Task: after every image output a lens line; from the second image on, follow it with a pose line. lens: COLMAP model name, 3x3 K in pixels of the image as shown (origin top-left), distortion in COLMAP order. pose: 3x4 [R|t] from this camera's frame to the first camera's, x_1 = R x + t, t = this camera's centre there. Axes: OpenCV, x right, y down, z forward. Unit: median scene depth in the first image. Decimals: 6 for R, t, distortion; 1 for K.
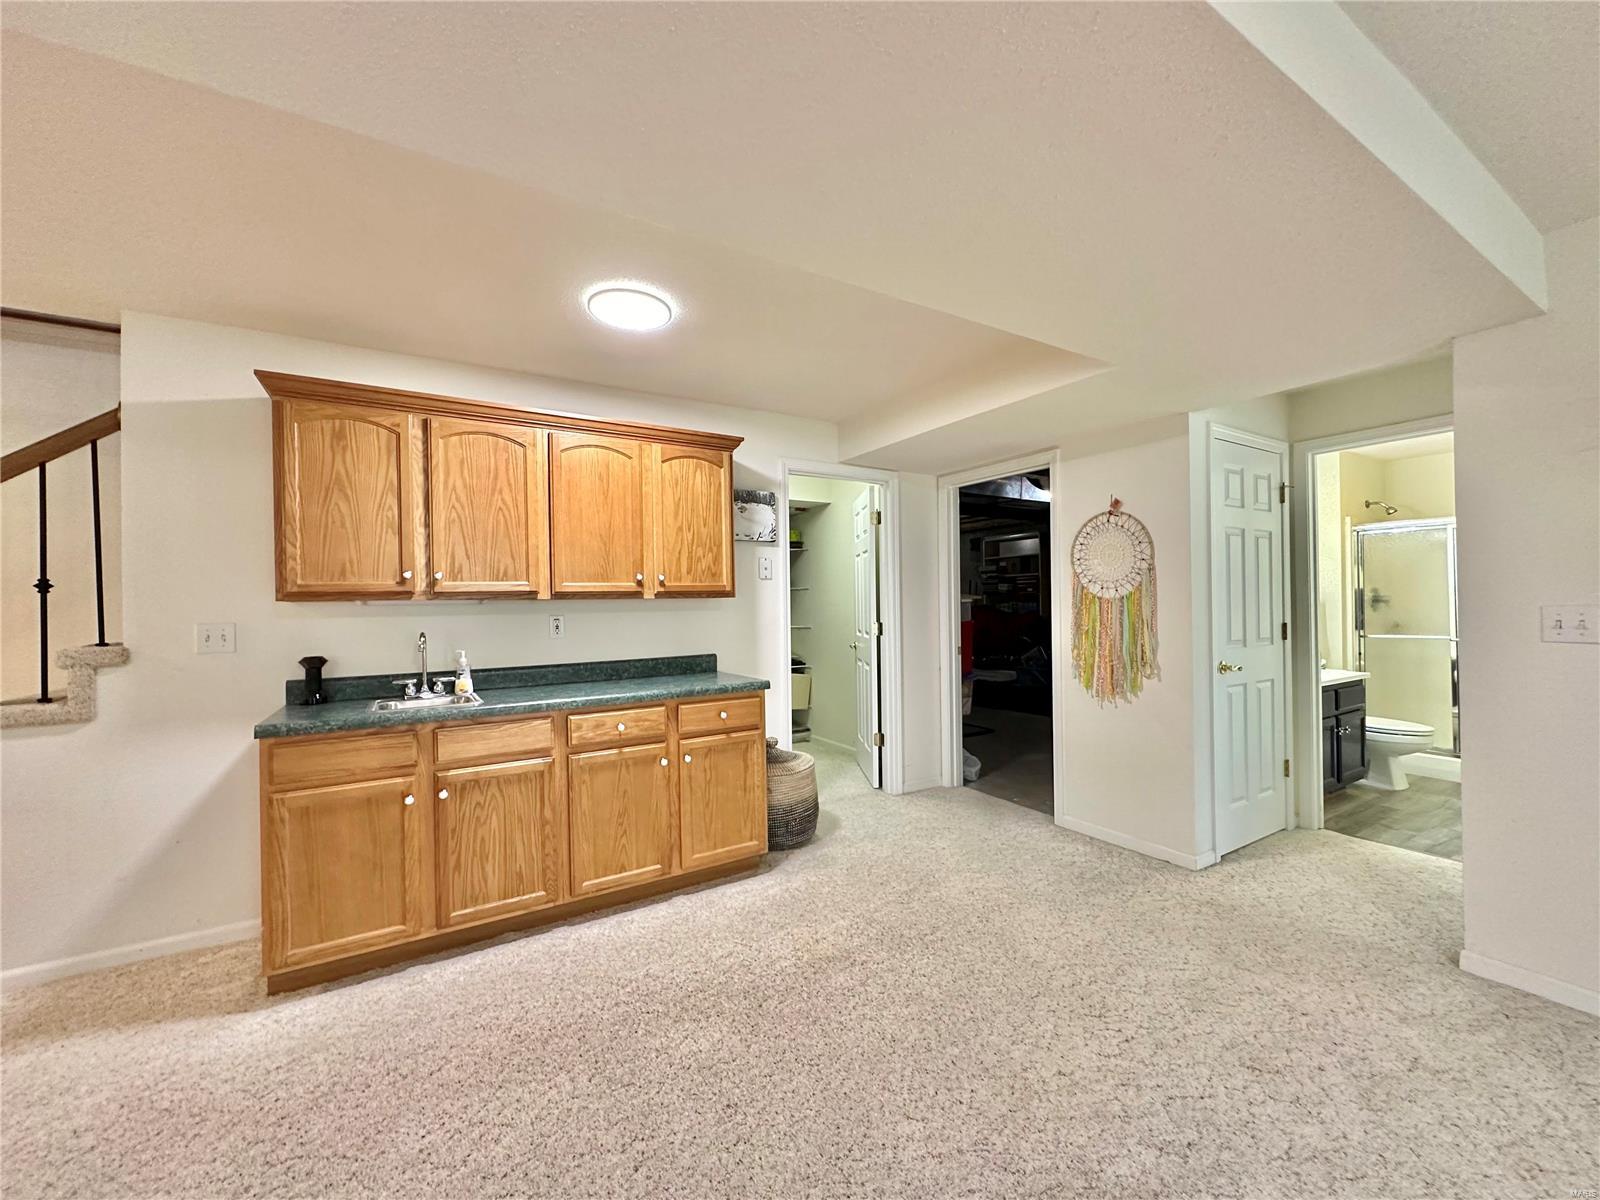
lens RADIAL K [[635.9, 0, 797.4], [0, 635.9, 599.9], [0, 0, 1]] dist [-0.001369, -0.001004]
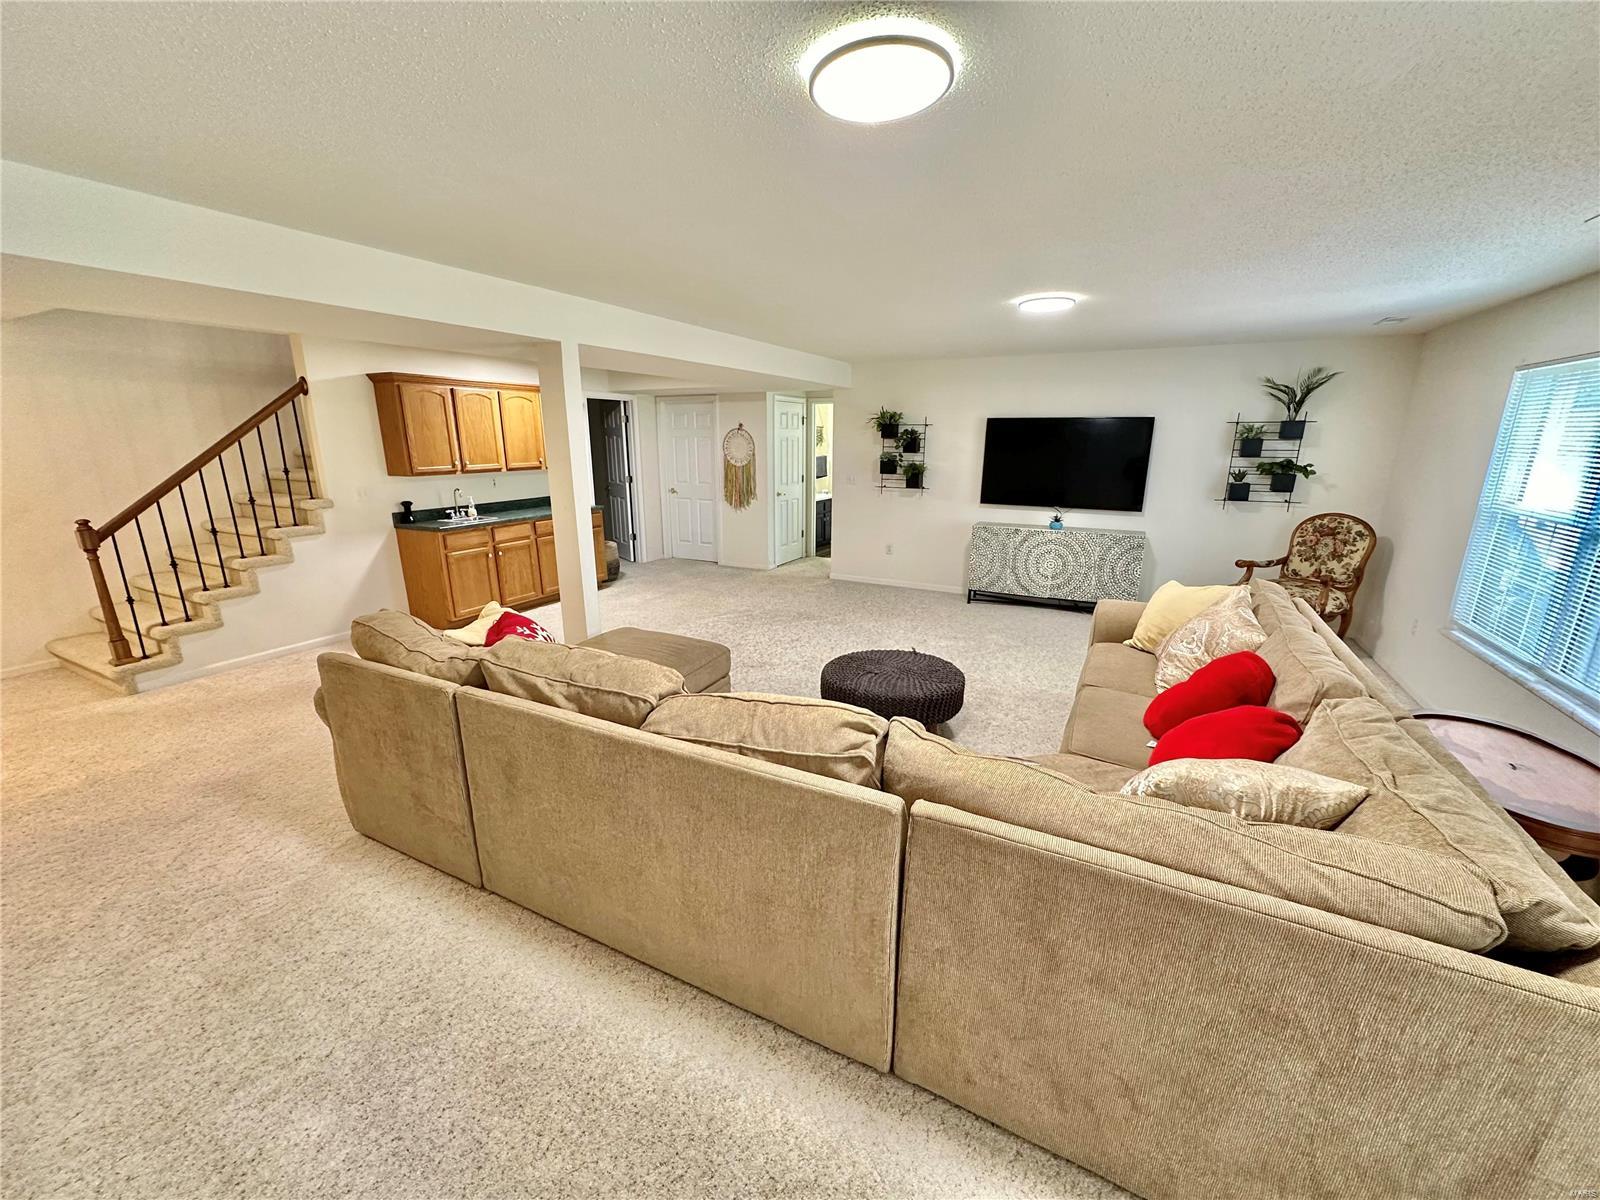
lens RADIAL K [[635.9, 0, 798.9], [0, 635.9, 596.9], [0, 0, 1]] dist [-0.001369, -0.001004]
pose [[0.856462, -0.111910, 0.503934, -0.715432], [-0.014615, 0.970570, 0.240376, -0.128975], [-0.516003, -0.213238, 0.829621, -1.502217]]
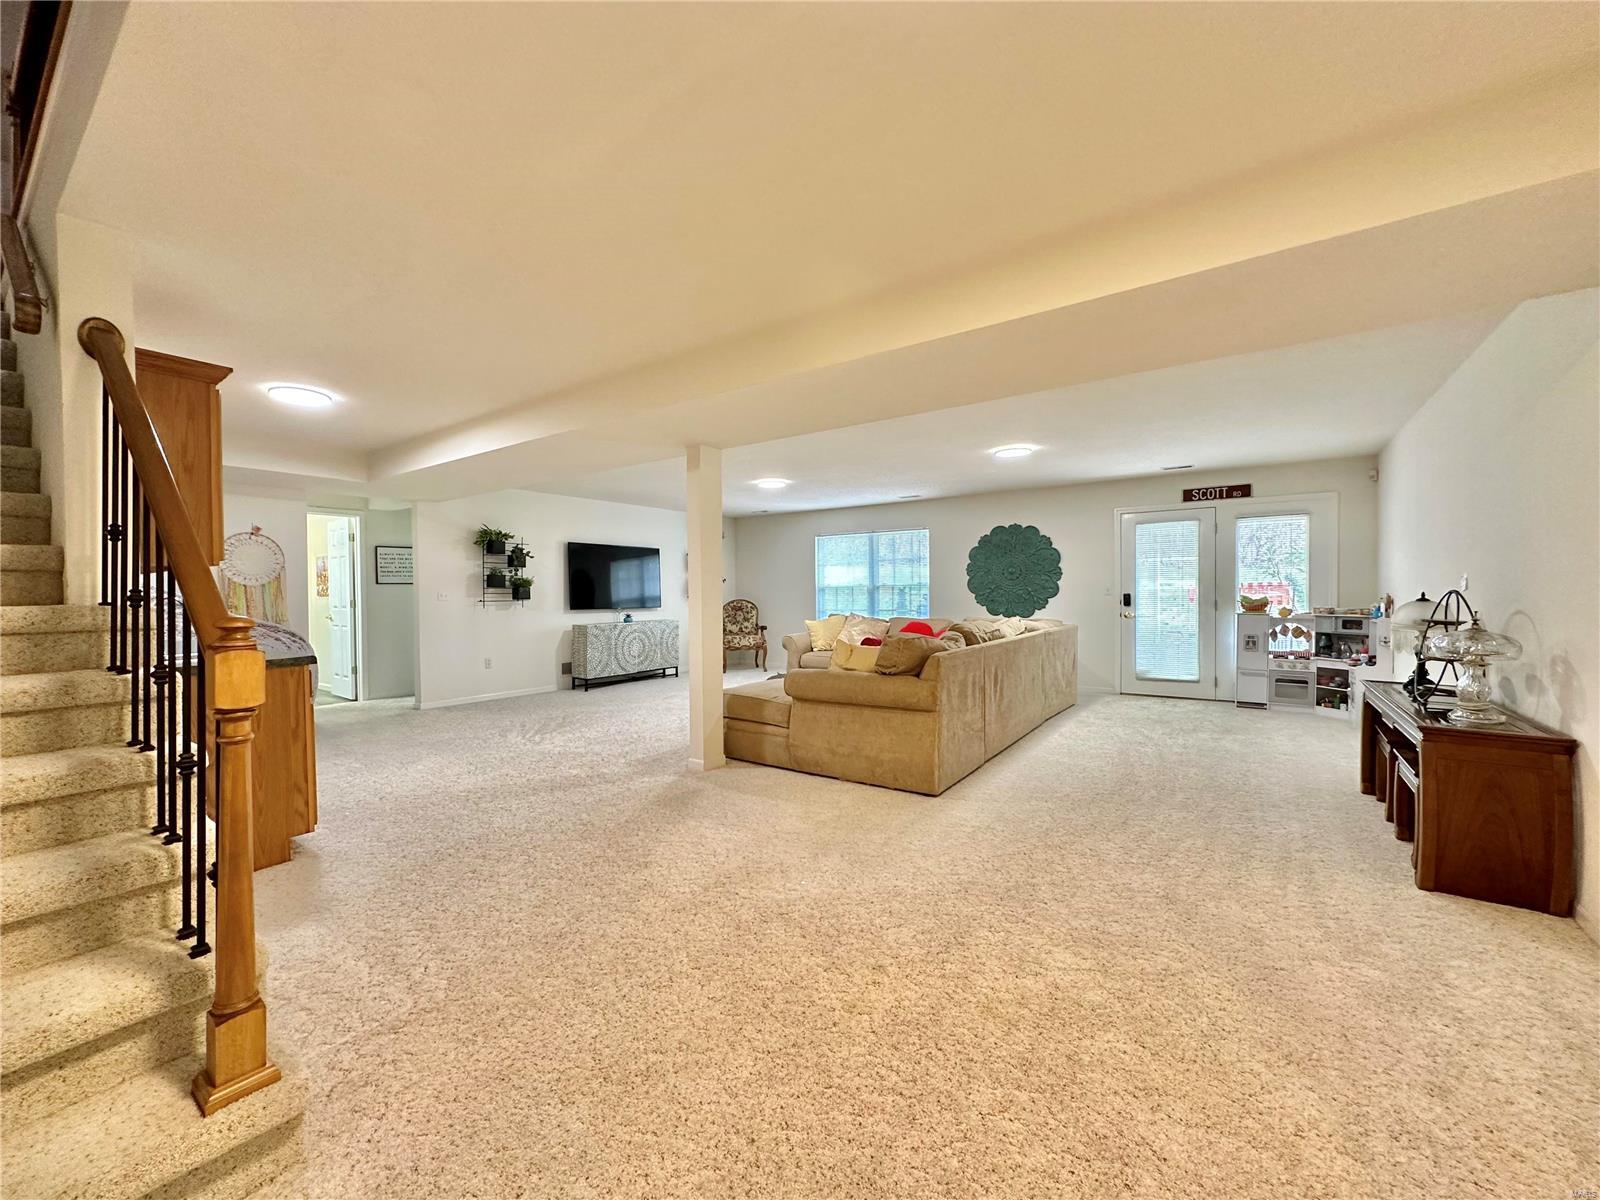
lens RADIAL K [[635.9, 0, 794.6], [0, 635.9, 595.2], [0, 0, 1]] dist [-0.001369, -0.001004]
pose [[-0.385123, 0.012883, 0.922775, -1.980589], [0.012412, 0.999884, -0.008780, 0.069590], [-0.922782, 0.008072, -0.385238, 0.419382]]
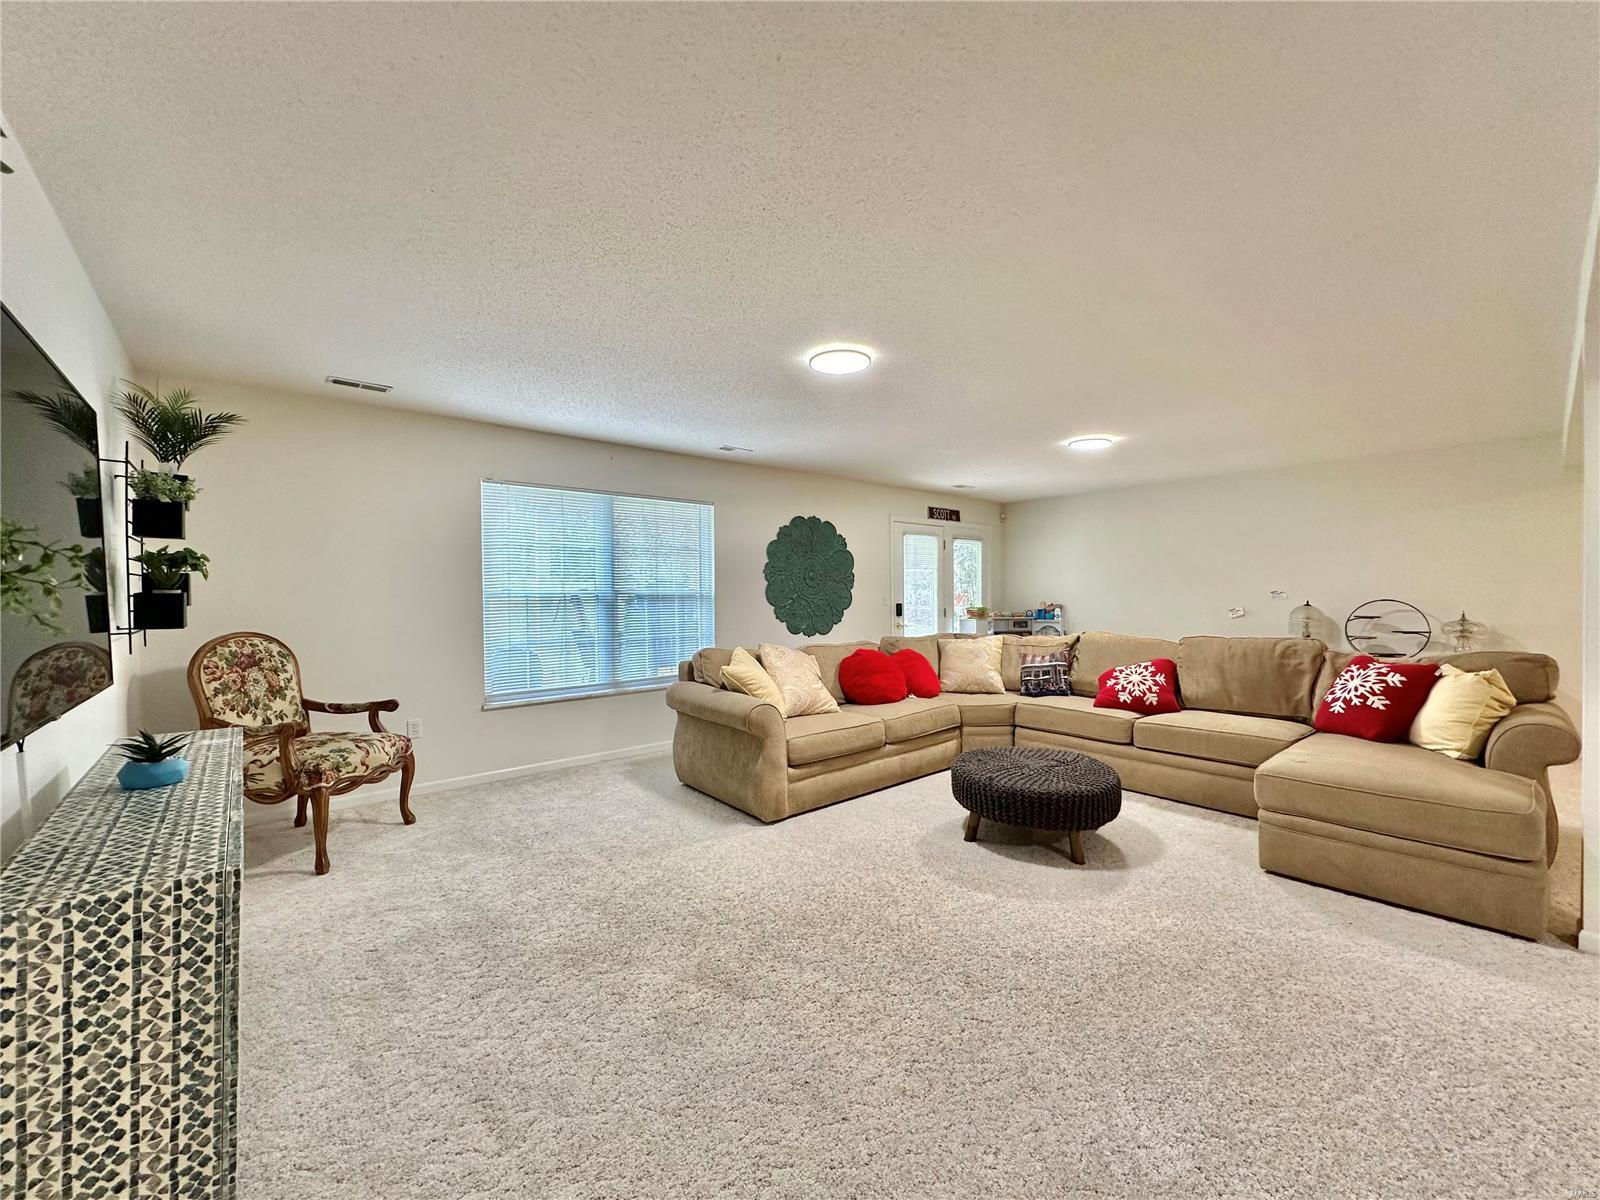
lens RADIAL K [[635.9, 0, 799.5], [0, 635.9, 614.1], [0, 0, 1]] dist [-0.001369, -0.001004]
pose [[-0.986865, 0.026082, -0.159430, 0.753280], [0.020968, 0.999213, 0.033673, 0.004475], [0.160183, 0.029888, -0.986635, 0.627342]]
